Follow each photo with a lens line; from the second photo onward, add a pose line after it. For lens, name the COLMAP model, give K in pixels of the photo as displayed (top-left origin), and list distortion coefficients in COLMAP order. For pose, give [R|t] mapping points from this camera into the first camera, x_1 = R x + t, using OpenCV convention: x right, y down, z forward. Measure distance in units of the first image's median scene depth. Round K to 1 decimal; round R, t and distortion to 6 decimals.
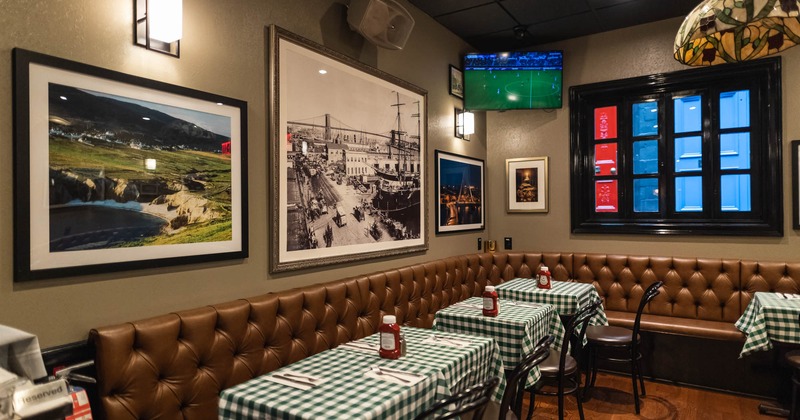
lens RADIAL K [[472.8, 0, 400.0], [0, 472.8, 210.0], [0, 0, 1]] dist [-0.002291, -0.000930]
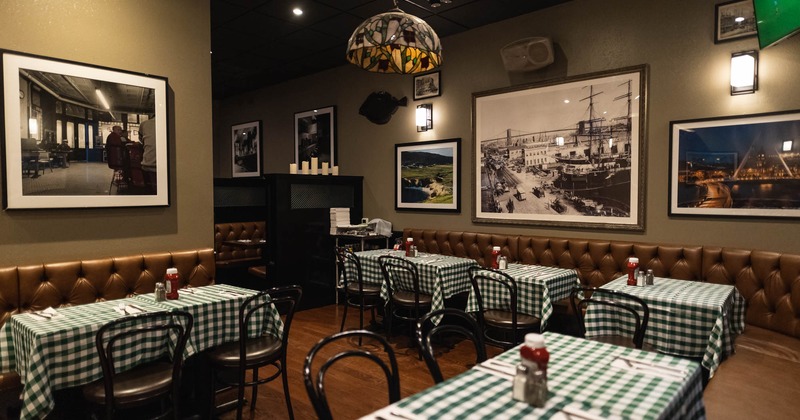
lens RADIAL K [[472.8, 0, 400.0], [0, 472.8, 210.0], [0, 0, 1]] dist [-0.002291, -0.000930]
pose [[-0.176652, 0.045877, -0.983204, 1.429609], [0.006939, 0.998946, 0.045365, -0.006110], [0.984249, 0.001191, -0.176784, 0.889506]]
